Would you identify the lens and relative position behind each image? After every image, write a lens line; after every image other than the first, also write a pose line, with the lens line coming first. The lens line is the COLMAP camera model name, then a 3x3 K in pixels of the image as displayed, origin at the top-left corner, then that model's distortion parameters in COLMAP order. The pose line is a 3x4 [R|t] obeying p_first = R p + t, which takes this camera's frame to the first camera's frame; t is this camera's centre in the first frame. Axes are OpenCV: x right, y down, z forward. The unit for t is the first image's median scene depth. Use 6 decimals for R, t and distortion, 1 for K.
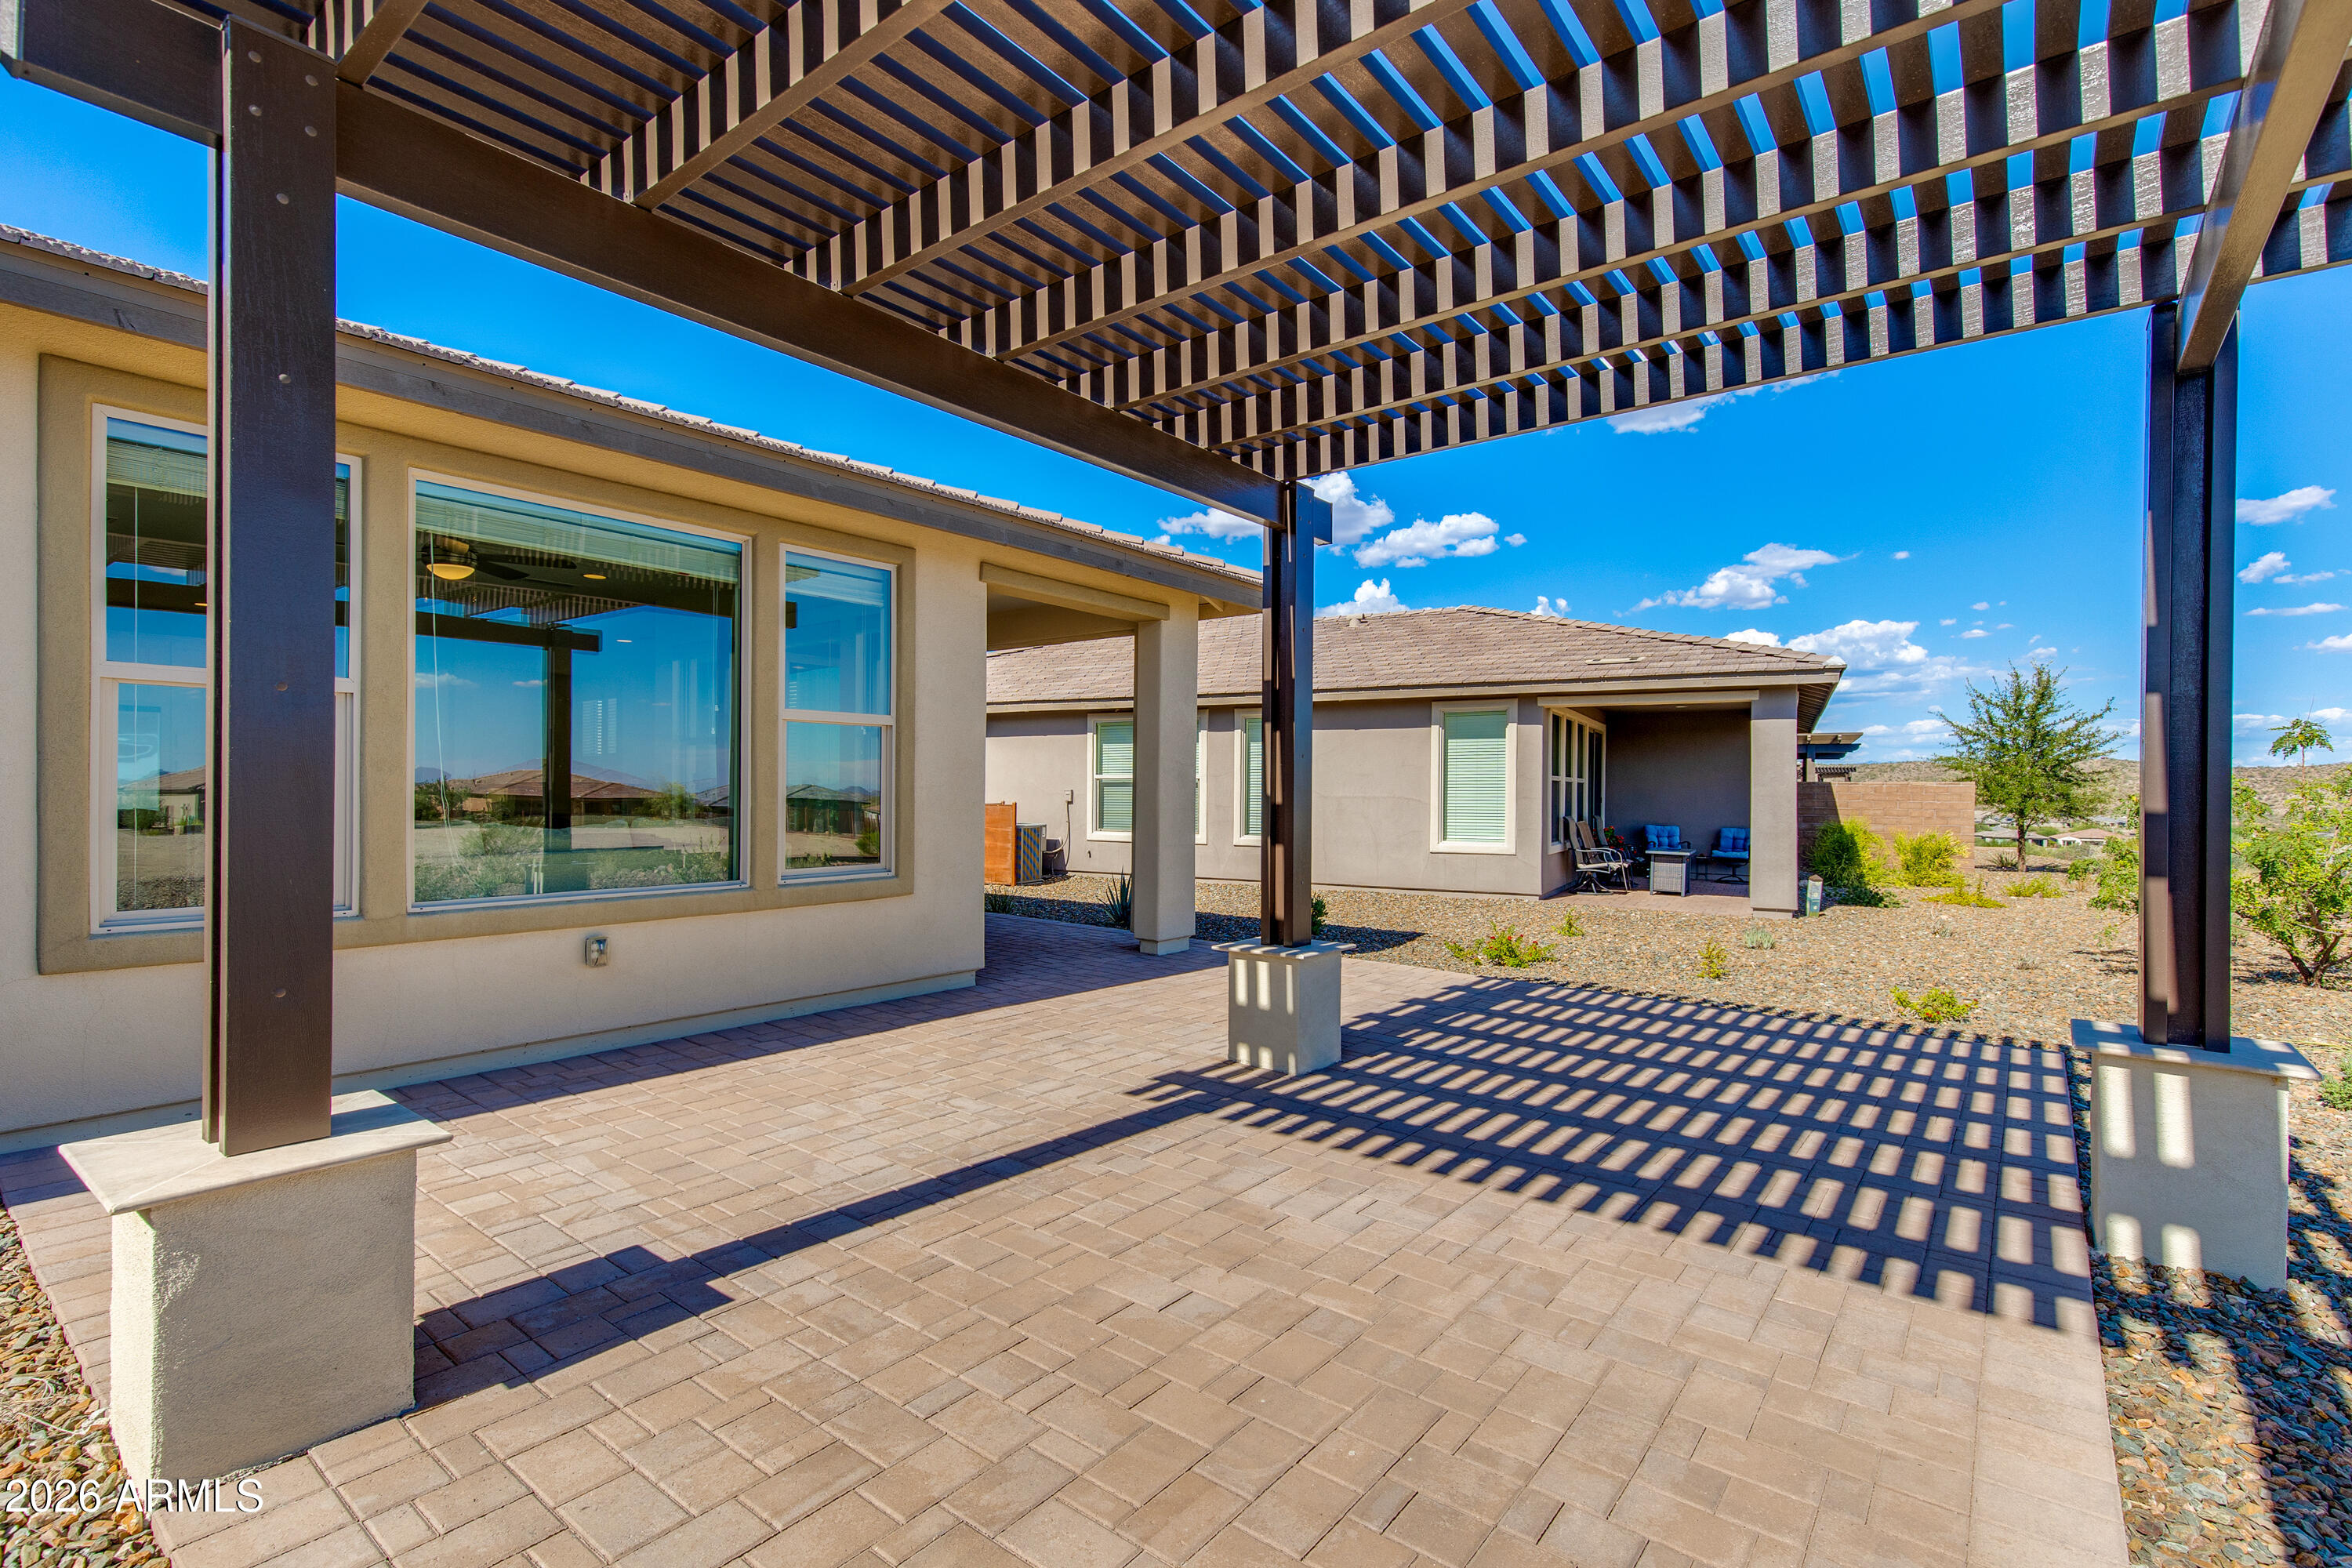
lens RADIAL K [[1075.0, 0, 1176.0], [0, 1075.0, 784.0], [0, 0, 1]] dist [-0.001354, -0.000193]
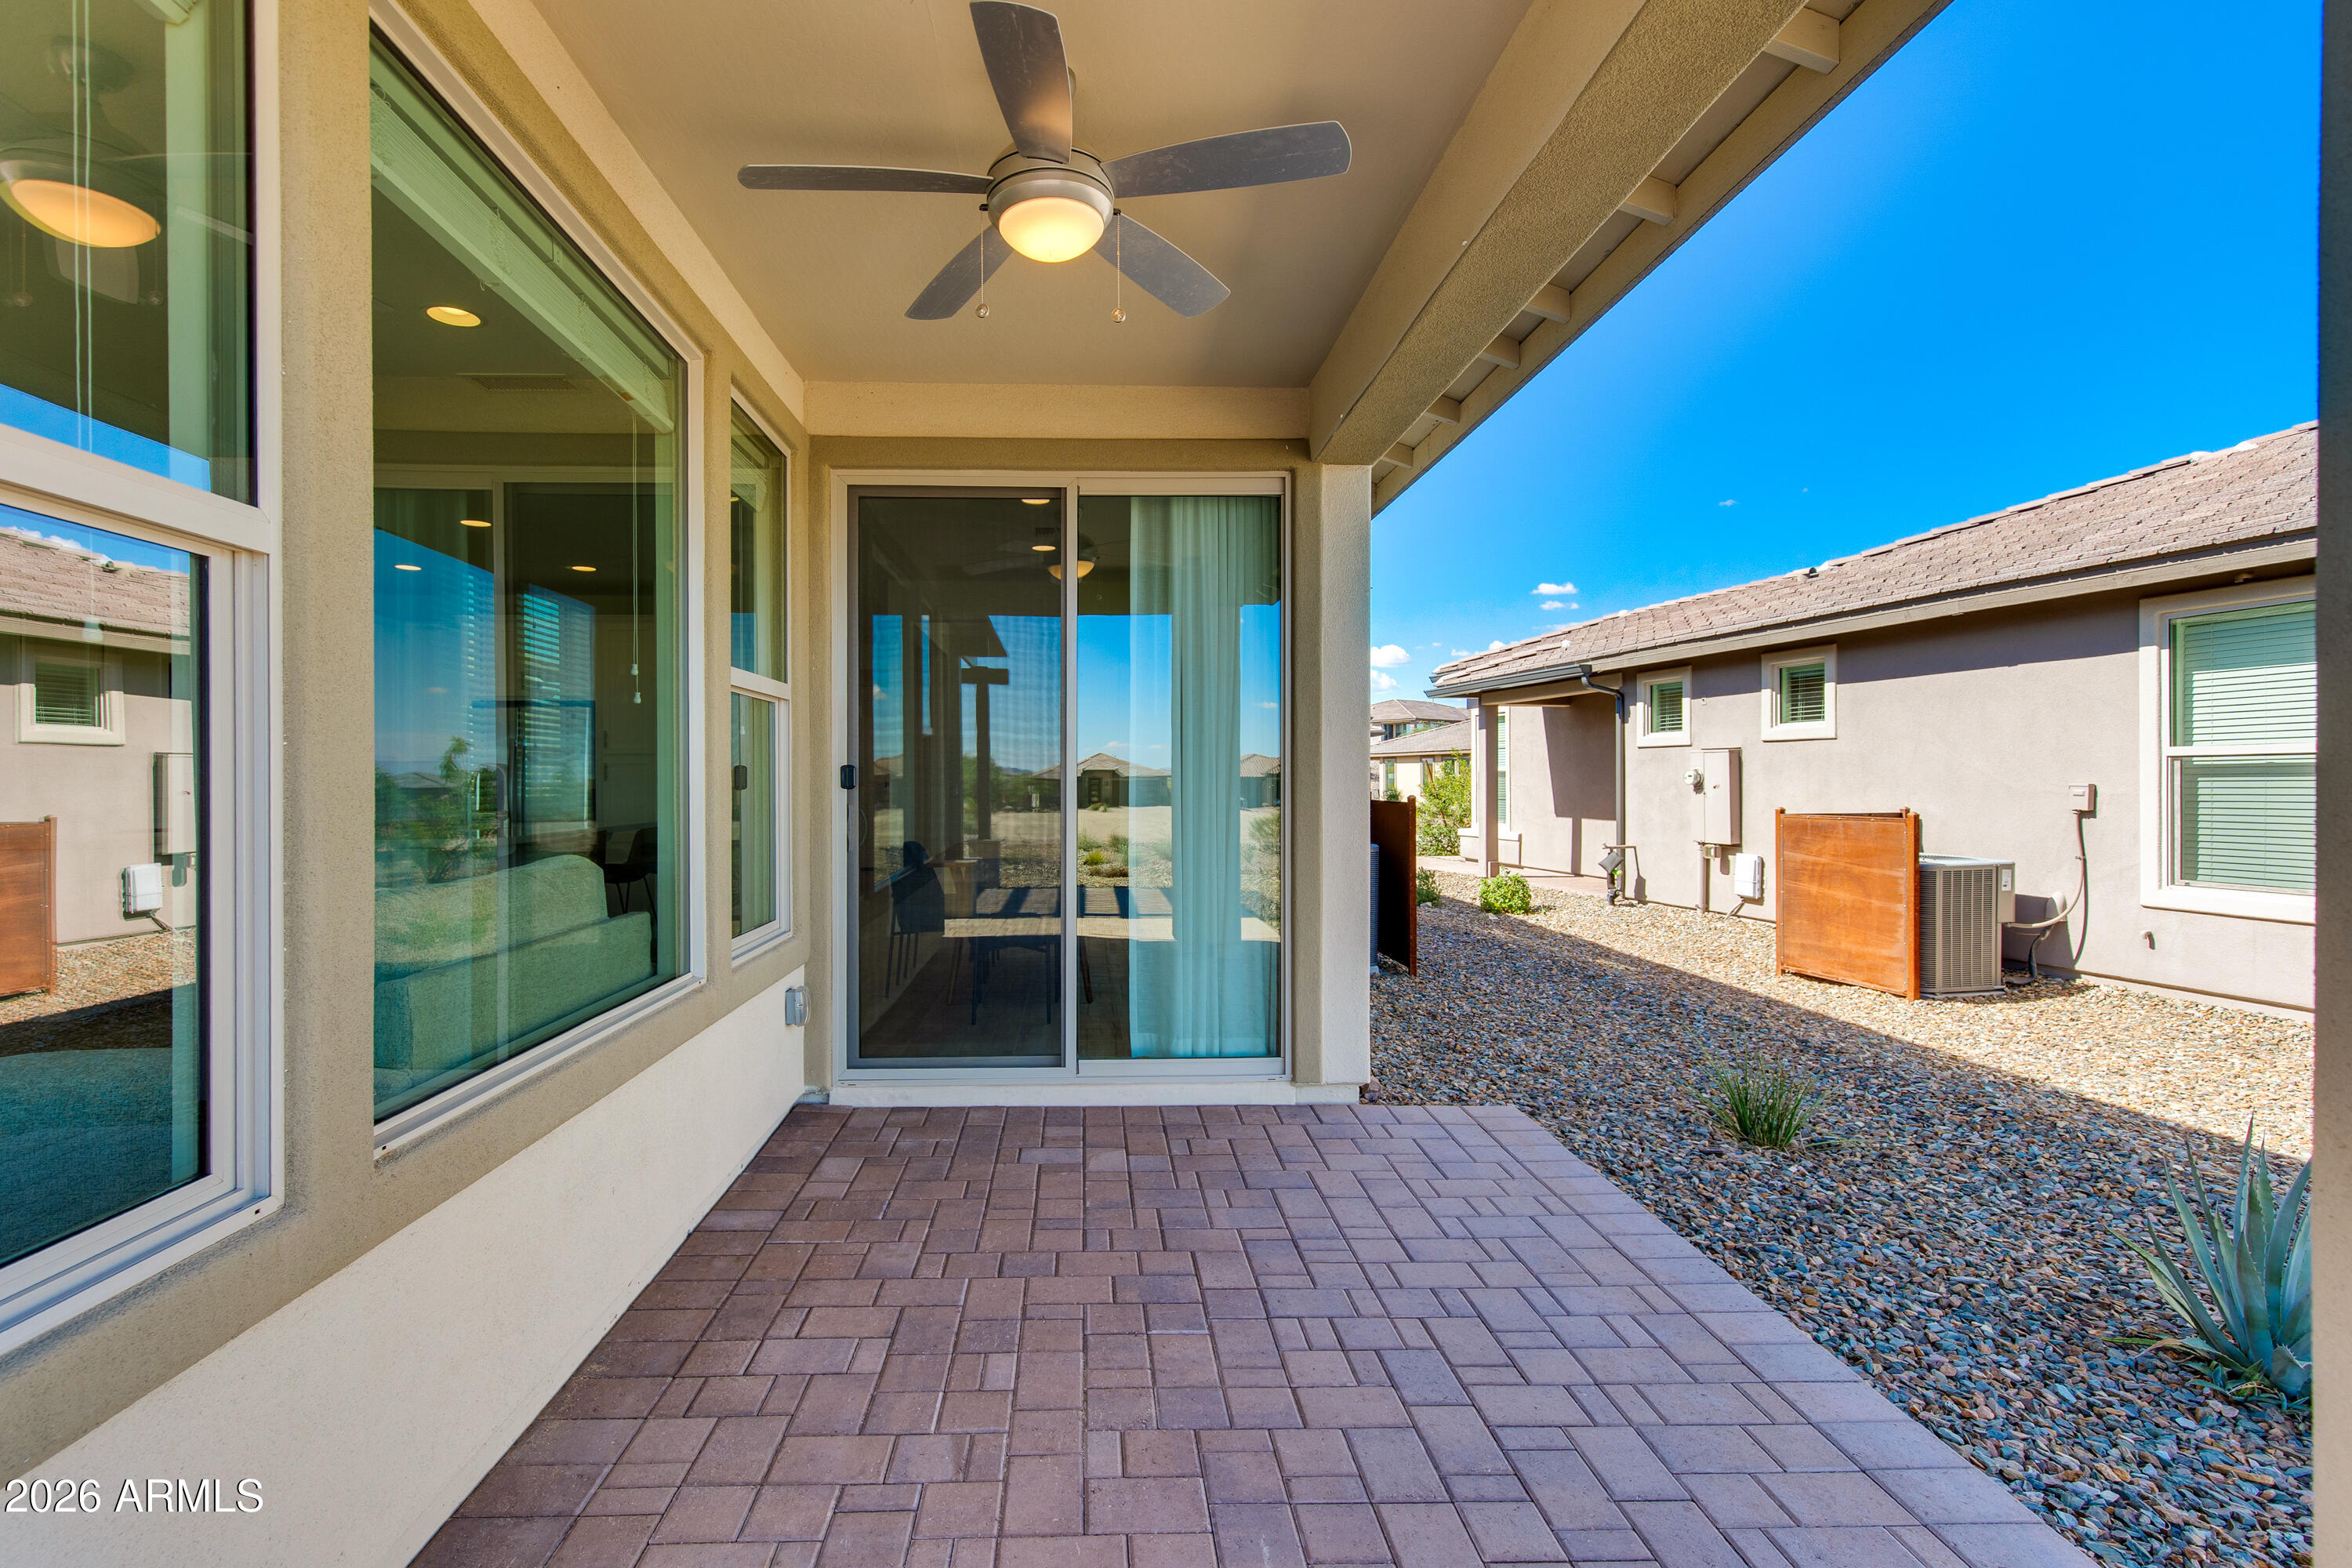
lens RADIAL K [[1032.1, 0, 1168.7], [0, 1032.1, 770.9], [0, 0, 1]] dist [0.001053, 0.000261]
pose [[0.682078, -0.003528, -0.731271, -0.049236], [-0.000386, 0.999986, -0.005185, 0.003923], [0.731280, 0.003819, 0.682067, 0.474248]]
